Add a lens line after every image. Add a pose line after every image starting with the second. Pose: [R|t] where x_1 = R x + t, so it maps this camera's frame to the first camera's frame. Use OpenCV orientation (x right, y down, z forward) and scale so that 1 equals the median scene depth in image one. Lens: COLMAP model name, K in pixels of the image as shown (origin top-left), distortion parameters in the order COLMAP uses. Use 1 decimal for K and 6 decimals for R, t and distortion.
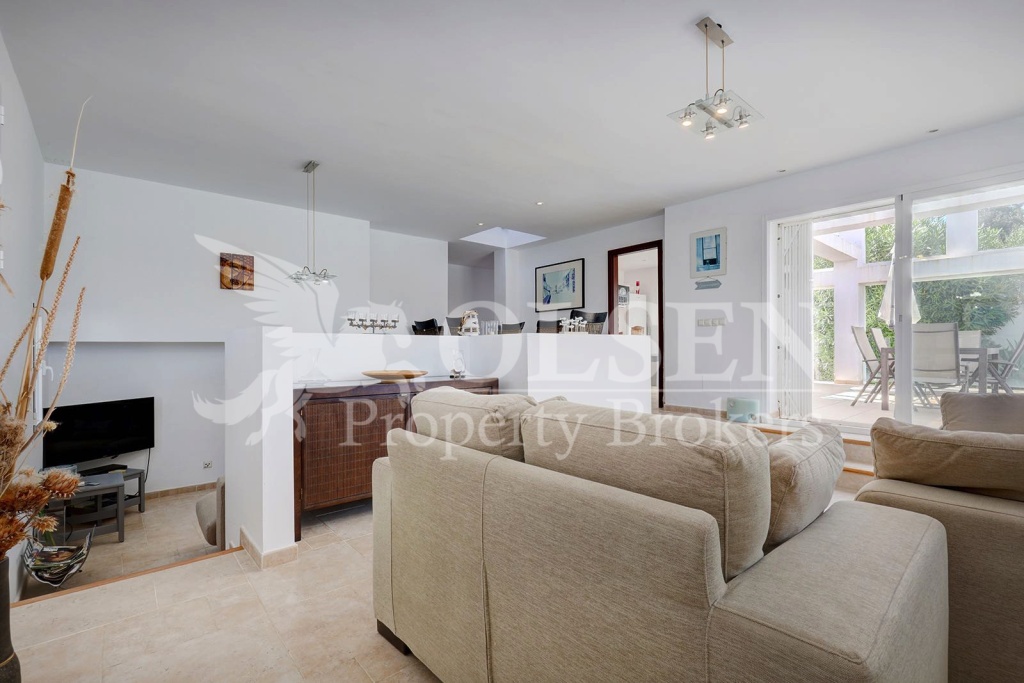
lens RADIAL K [[475.9, 0, 517.2], [0, 475.9, 345.4], [0, 0, 1]] dist [0.008626, 0.001056]
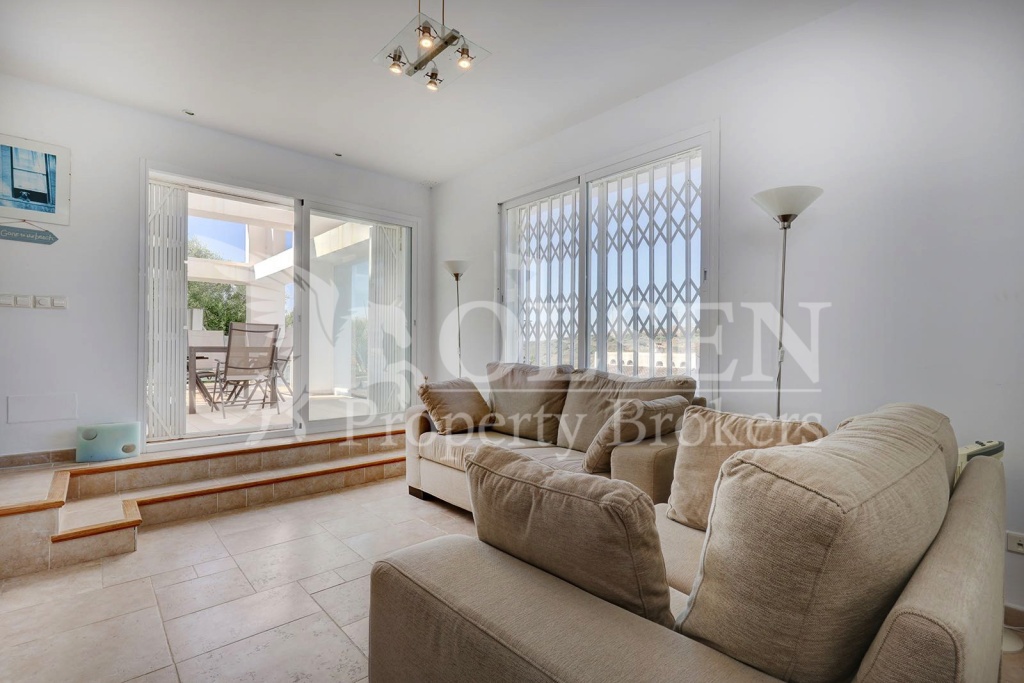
lens RADIAL K [[475.9, 0, 509.6], [0, 475.9, 345.1], [0, 0, 1]] dist [0.008626, 0.001056]
pose [[-0.021630, 0.005953, 0.999748, -0.187275], [-0.009320, 0.999938, -0.006156, 0.002749], [-0.999723, -0.009451, -0.021573, 0.440140]]
